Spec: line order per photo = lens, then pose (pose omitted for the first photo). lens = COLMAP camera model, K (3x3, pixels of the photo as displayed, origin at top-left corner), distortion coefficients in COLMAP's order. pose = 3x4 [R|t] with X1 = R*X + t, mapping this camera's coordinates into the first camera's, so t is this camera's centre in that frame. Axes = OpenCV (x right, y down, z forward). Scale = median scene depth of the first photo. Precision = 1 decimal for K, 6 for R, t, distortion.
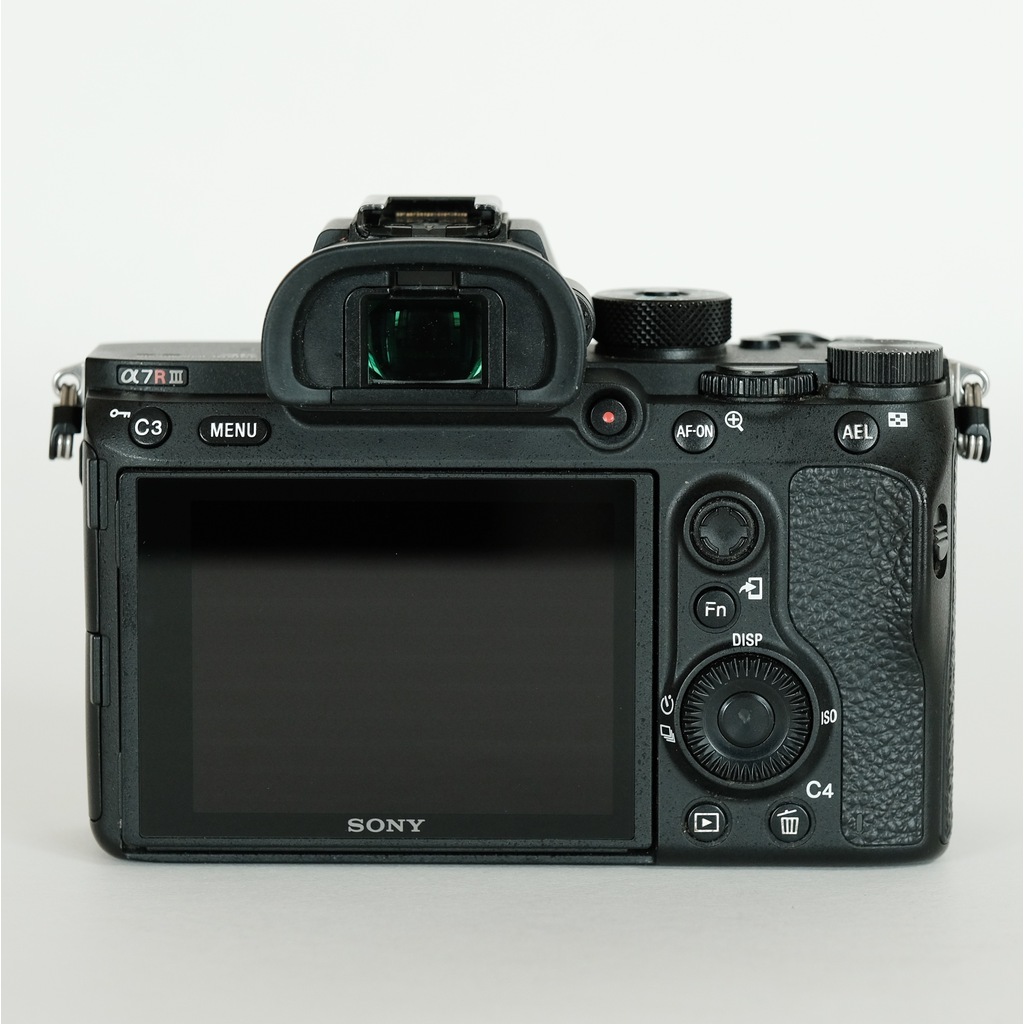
lens RADIAL K [[4693.3, 0, 411.1], [0, 4693.3, 510.1], [0, 0, 1]] dist [-0.007128, 1.766537]
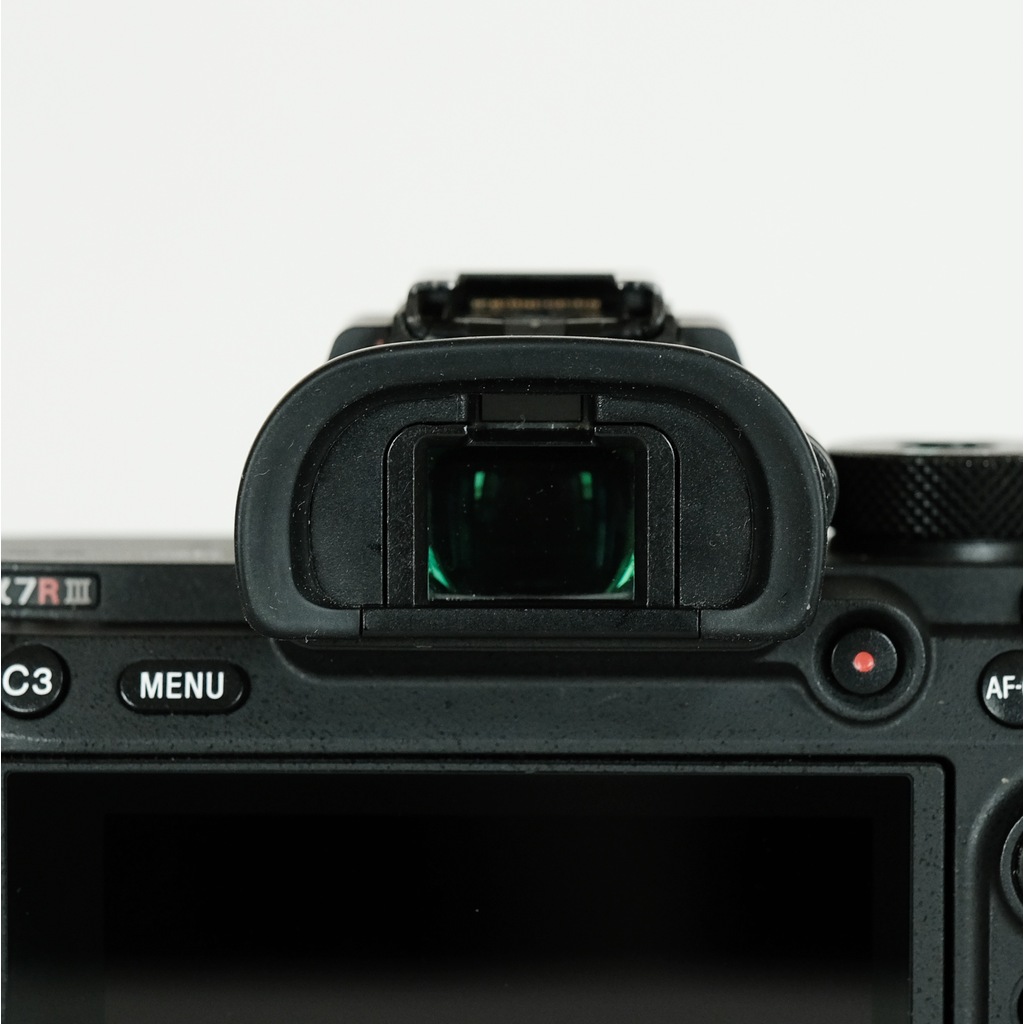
lens RADIAL K [[4693.3, 0, 411.1], [0, 4693.3, 510.1], [0, 0, 1]] dist [-0.007128, 1.766537]
pose [[0.999640, 0.002313, 0.026745, -0.025788], [0.000109, 0.995924, -0.090200, 0.012217], [-0.026844, 0.090170, 0.995565, 0.449656]]
